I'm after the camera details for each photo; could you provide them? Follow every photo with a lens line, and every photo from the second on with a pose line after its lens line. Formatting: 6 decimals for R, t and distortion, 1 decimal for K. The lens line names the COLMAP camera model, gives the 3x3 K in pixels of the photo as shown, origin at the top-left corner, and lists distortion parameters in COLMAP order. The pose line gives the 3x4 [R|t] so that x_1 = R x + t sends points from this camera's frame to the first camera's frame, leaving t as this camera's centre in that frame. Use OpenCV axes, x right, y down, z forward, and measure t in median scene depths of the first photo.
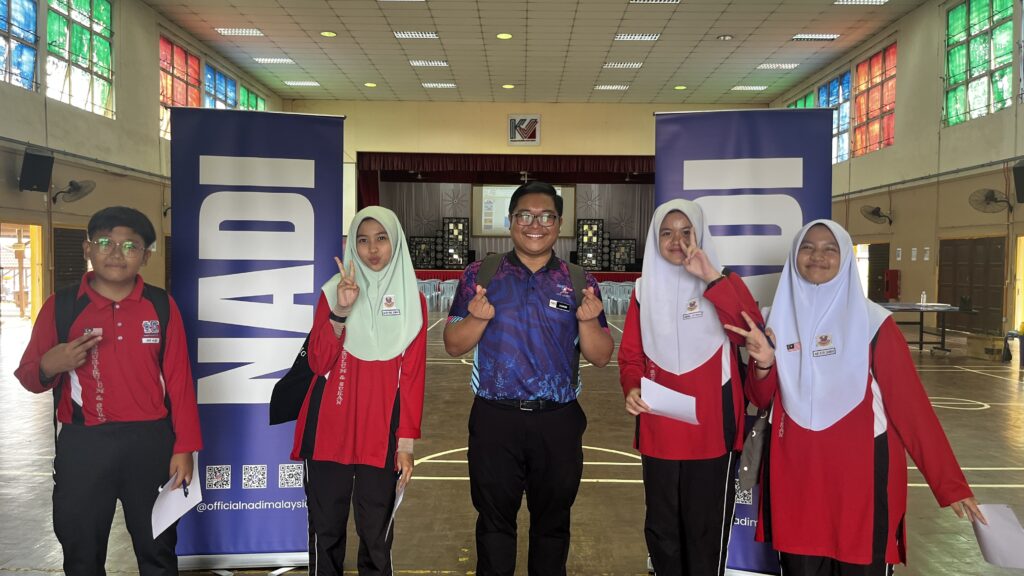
lens RADIAL K [[789.6, 0, 512.0], [0, 789.6, 288.0], [0, 0, 1]] dist [-0.000443, -0.000100]
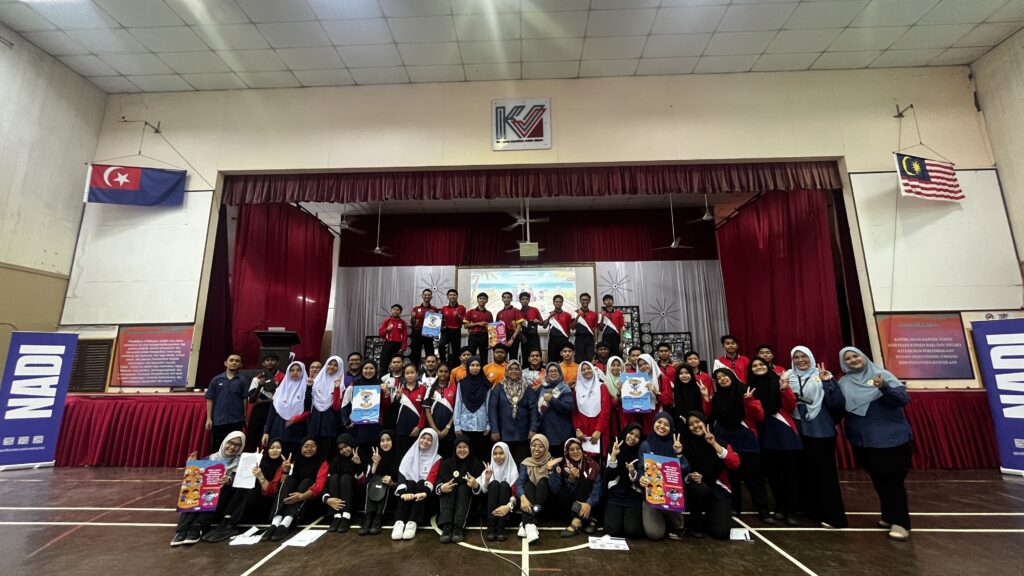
lens RADIAL K [[402.7, 0, 512.0], [0, 402.7, 288.0], [0, 0, 1]] dist [-0.000602, -0.000038]
pose [[0.999509, -0.024163, -0.019950, 0.009947], [0.019003, 0.973659, -0.227217, -0.022928], [0.024915, 0.226726, 0.973640, 0.646314]]
